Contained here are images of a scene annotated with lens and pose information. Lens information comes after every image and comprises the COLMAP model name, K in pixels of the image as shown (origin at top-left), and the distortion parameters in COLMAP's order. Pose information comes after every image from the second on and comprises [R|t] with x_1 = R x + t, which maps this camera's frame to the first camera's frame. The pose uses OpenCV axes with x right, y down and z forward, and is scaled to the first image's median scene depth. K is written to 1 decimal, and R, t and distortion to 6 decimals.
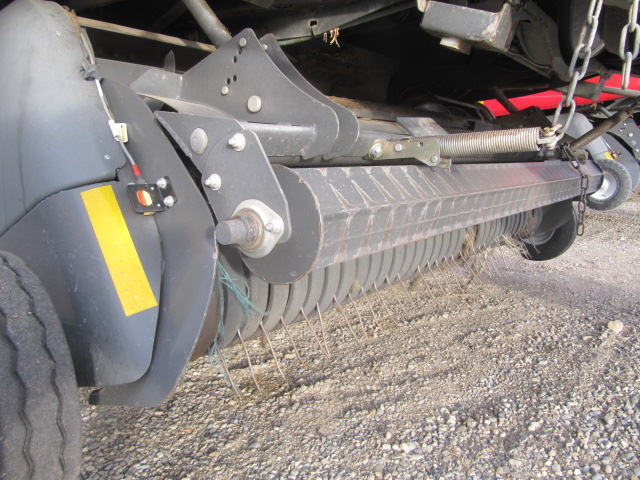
lens RADIAL K [[533.2, 0, 319.7], [0, 533.2, 240.2], [0, 0, 1]] dist [-0.046946, 0.011905]
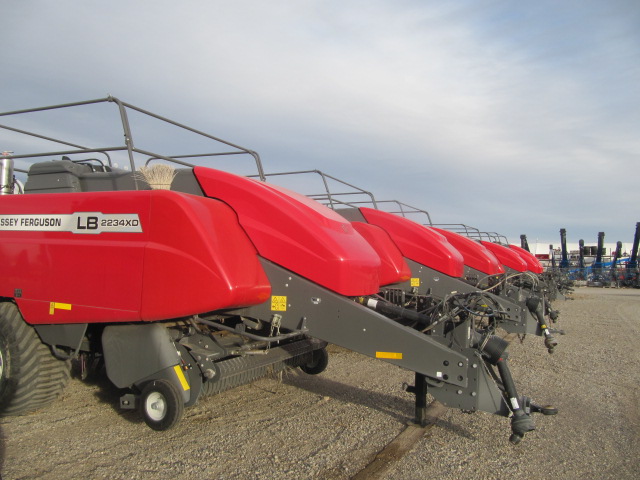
lens RADIAL K [[533.2, 0, 320.8], [0, 533.2, 238.7], [0, 0, 1]] dist [-0.046946, 0.011905]
pose [[0.978815, 0.007707, 0.204601, -0.107380], [0.035875, 0.977376, -0.208444, -0.178448], [-0.201579, 0.211368, 0.956394, -4.355984]]
